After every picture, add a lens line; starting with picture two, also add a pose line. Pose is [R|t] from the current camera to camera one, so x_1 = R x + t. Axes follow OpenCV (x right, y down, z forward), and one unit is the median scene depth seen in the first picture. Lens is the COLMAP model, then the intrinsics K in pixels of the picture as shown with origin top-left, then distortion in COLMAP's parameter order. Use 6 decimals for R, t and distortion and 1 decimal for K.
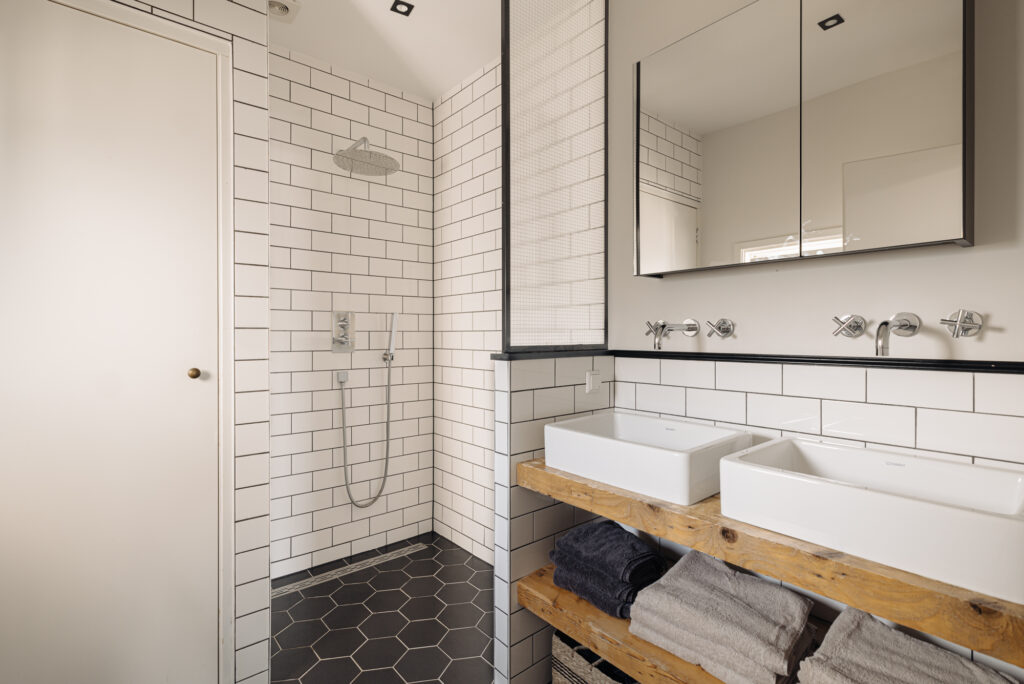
lens RADIAL K [[474.3, 0, 513.0], [0, 474.3, 343.3], [0, 0, 1]] dist [0.005126, 0.000497]
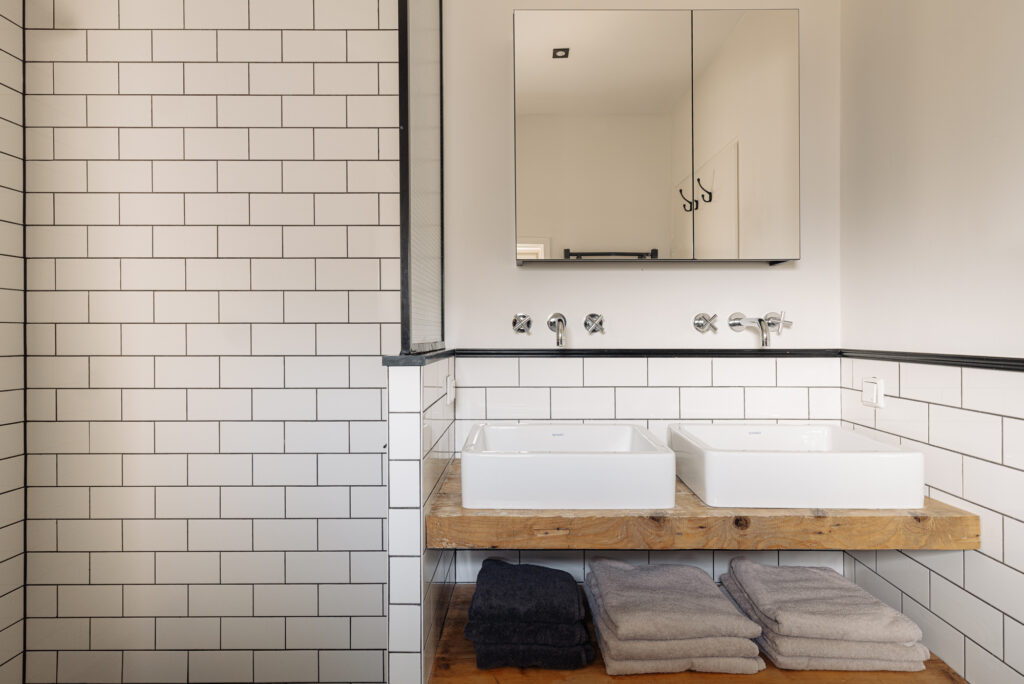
lens RADIAL K [[522.2, 0, 514.6], [0, 522.2, 335.5], [0, 0, 1]] dist [0.012242, 0.000027]
pose [[0.653054, 0.000190, 0.757311, -0.325587], [0.012504, 0.999861, -0.011033, 0.002022], [-0.757208, 0.016675, 0.652961, 0.280147]]
